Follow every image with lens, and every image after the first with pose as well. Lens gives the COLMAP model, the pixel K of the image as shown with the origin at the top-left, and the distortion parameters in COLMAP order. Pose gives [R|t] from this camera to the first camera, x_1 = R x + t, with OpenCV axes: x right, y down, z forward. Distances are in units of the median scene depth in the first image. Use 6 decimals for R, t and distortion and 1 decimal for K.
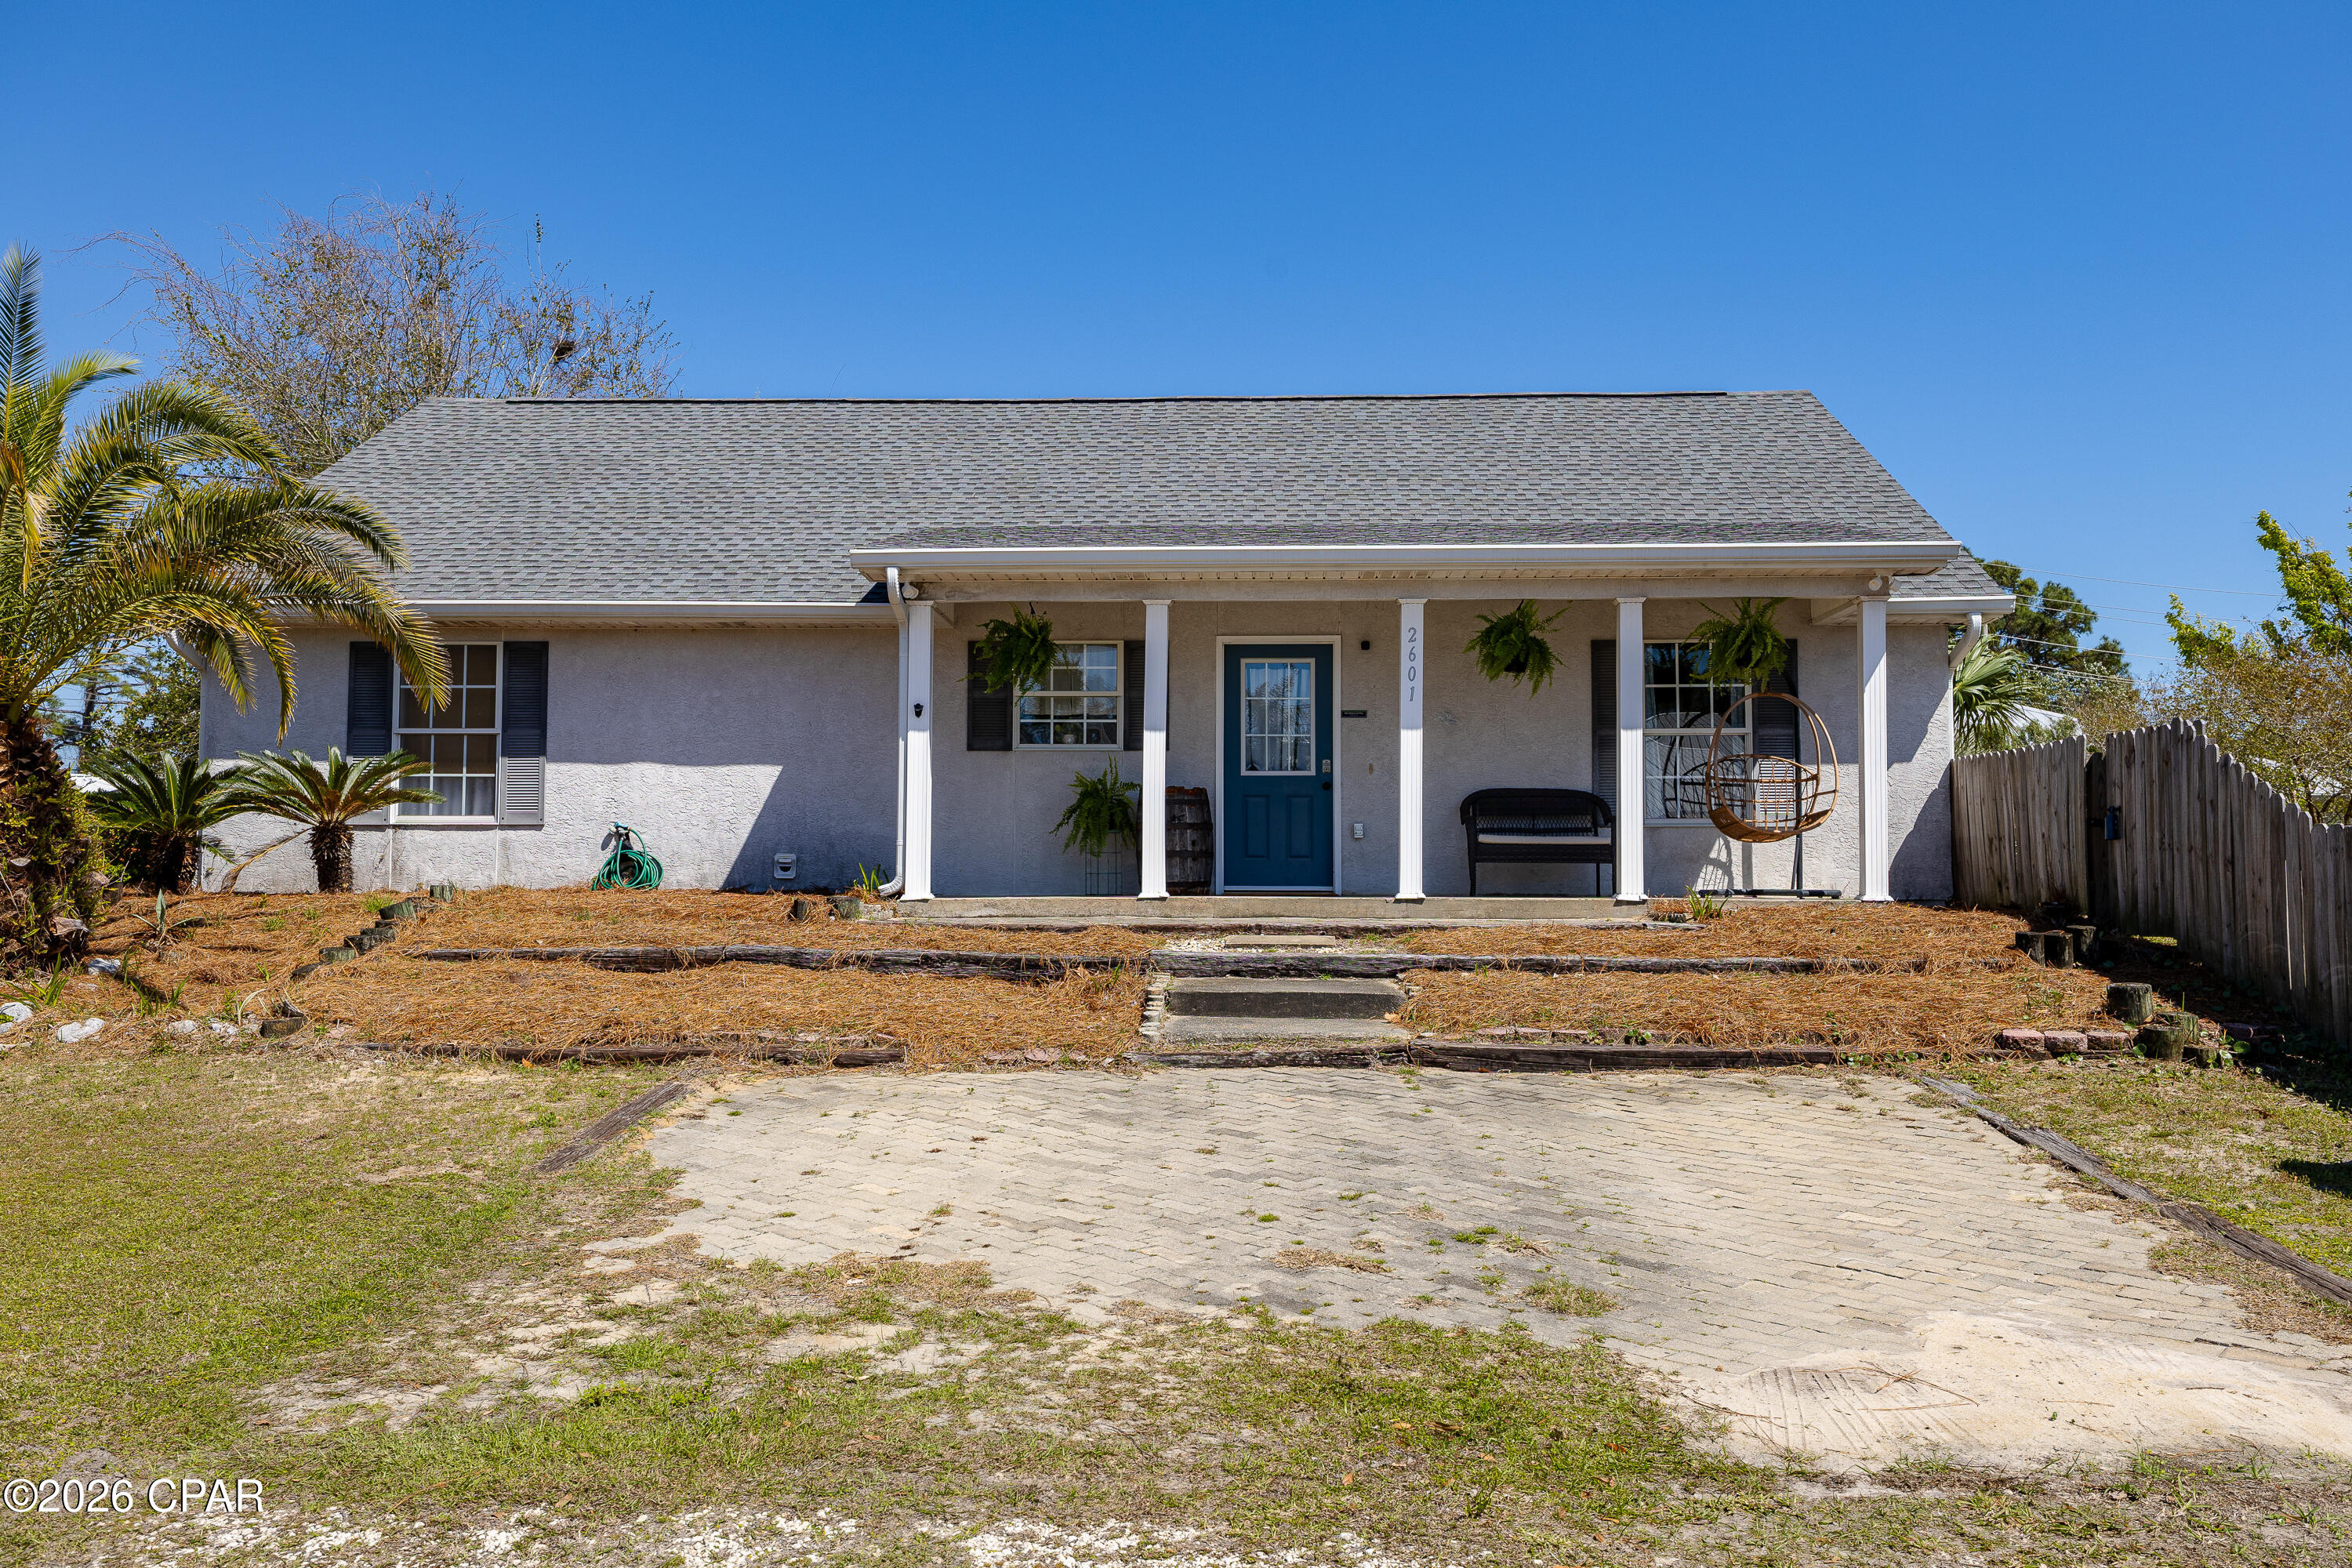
lens RADIAL K [[1873.4, 0, 1178.8], [0, 1873.4, 776.5], [0, 0, 1]] dist [0.021544, 0.053011]
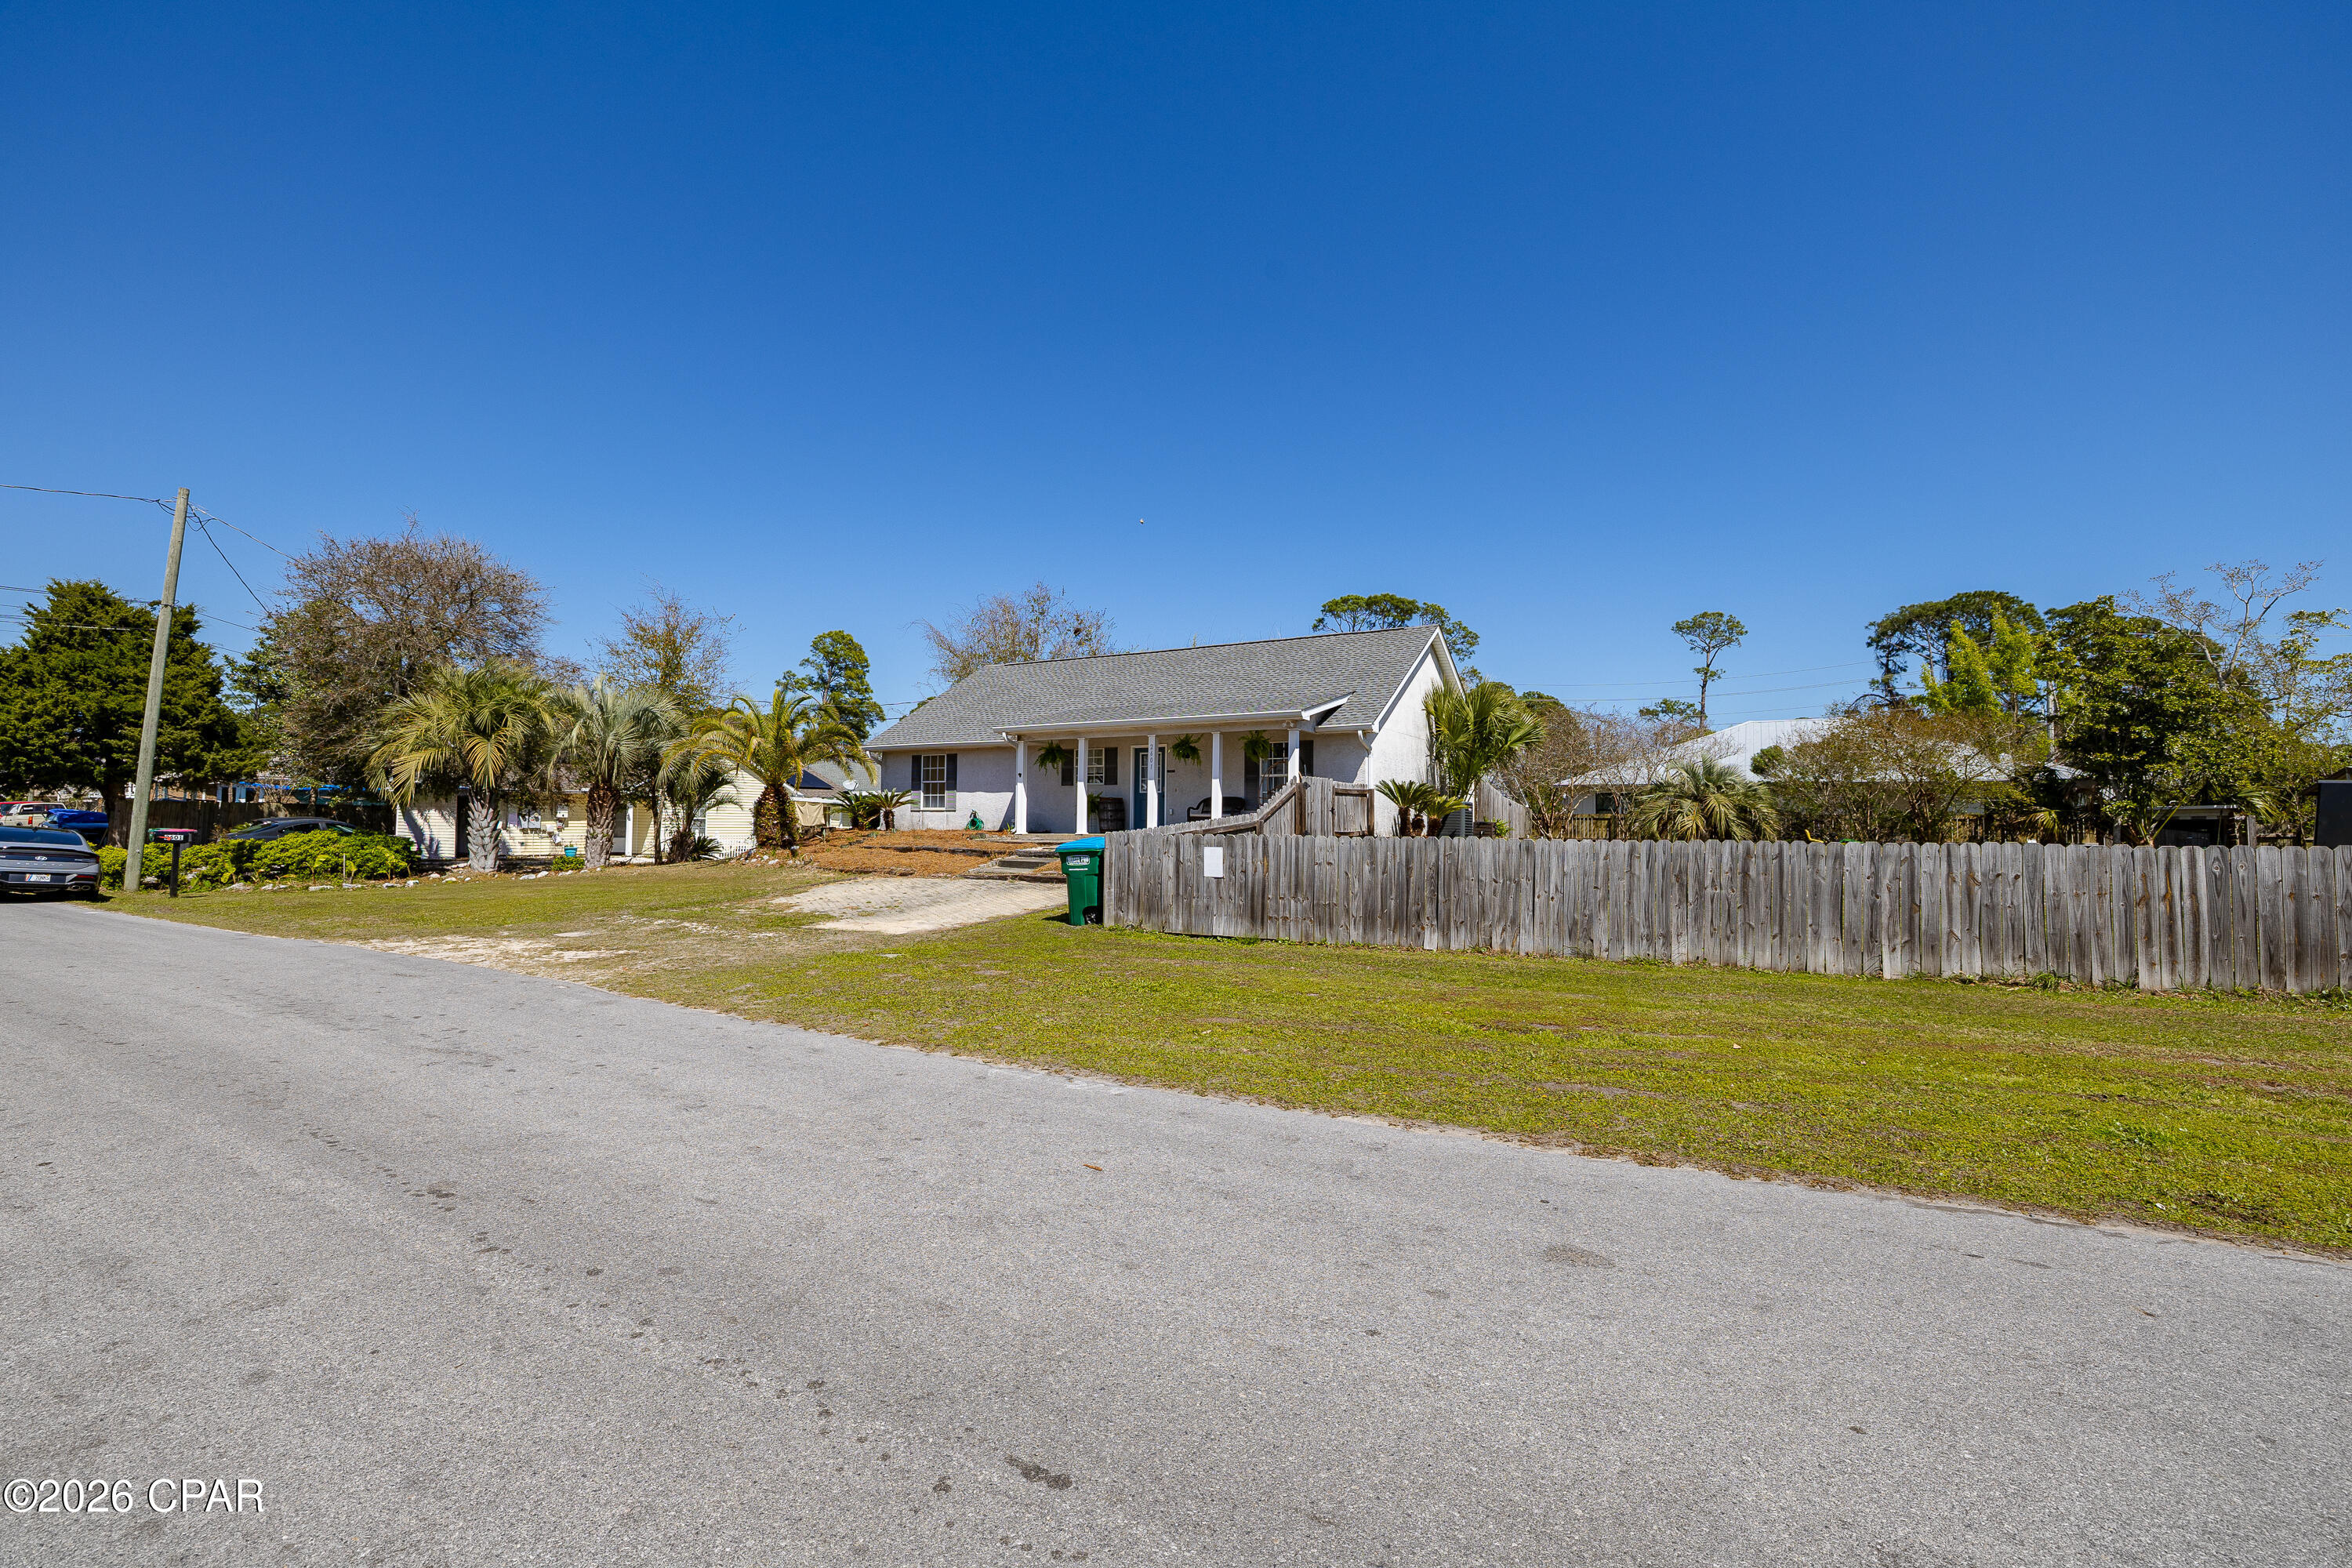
lens RADIAL K [[998.7, 0, 1178.9], [0, 998.7, 764.0], [0, 0, 1]] dist [-0.038667, 0.006443]
pose [[0.886418, -0.024057, -0.462260, 1.085208], [0.020985, 0.999710, -0.011785, -0.034706], [0.462410, 0.000746, 0.886666, -0.470675]]
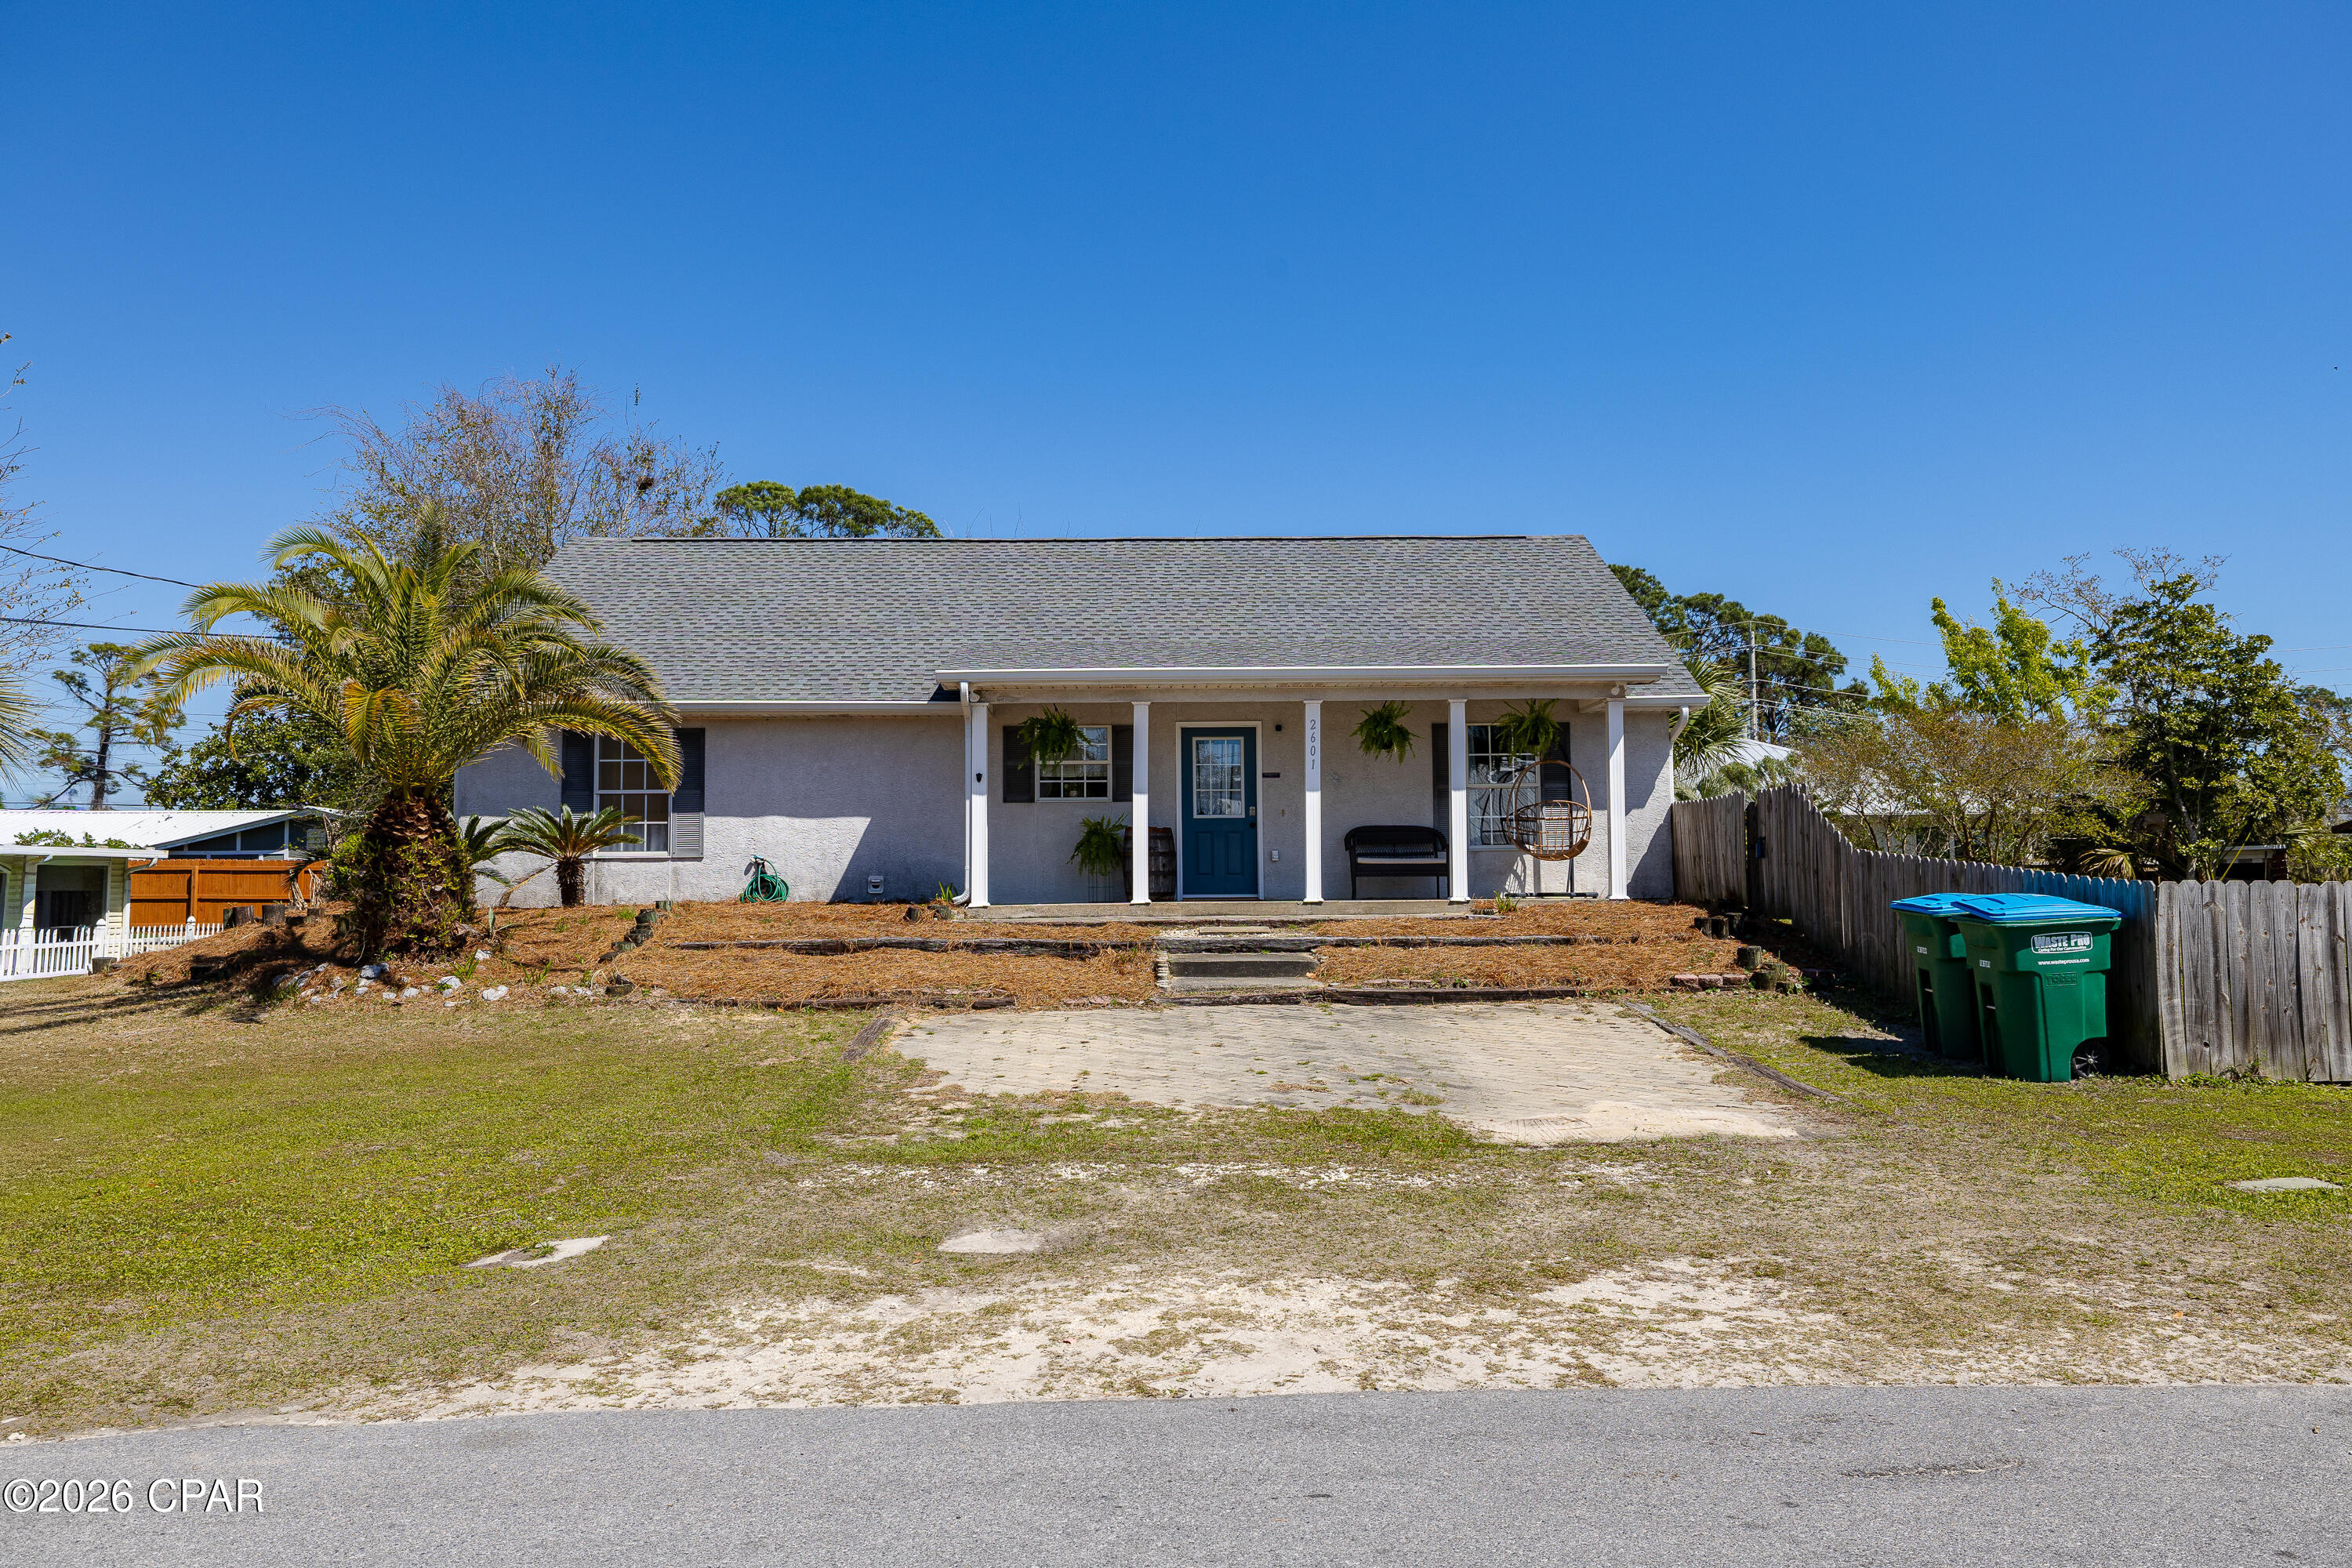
lens RADIAL K [[1675.0, 0, 1176.2], [0, 1675.0, 778.0], [0, 0, 1]] dist [0.014963, 0.016221]
pose [[0.998017, -0.007893, 0.062453, -0.081538], [0.008593, 0.999903, -0.010947, -0.023515], [-0.062360, 0.011462, 0.997988, -0.388605]]
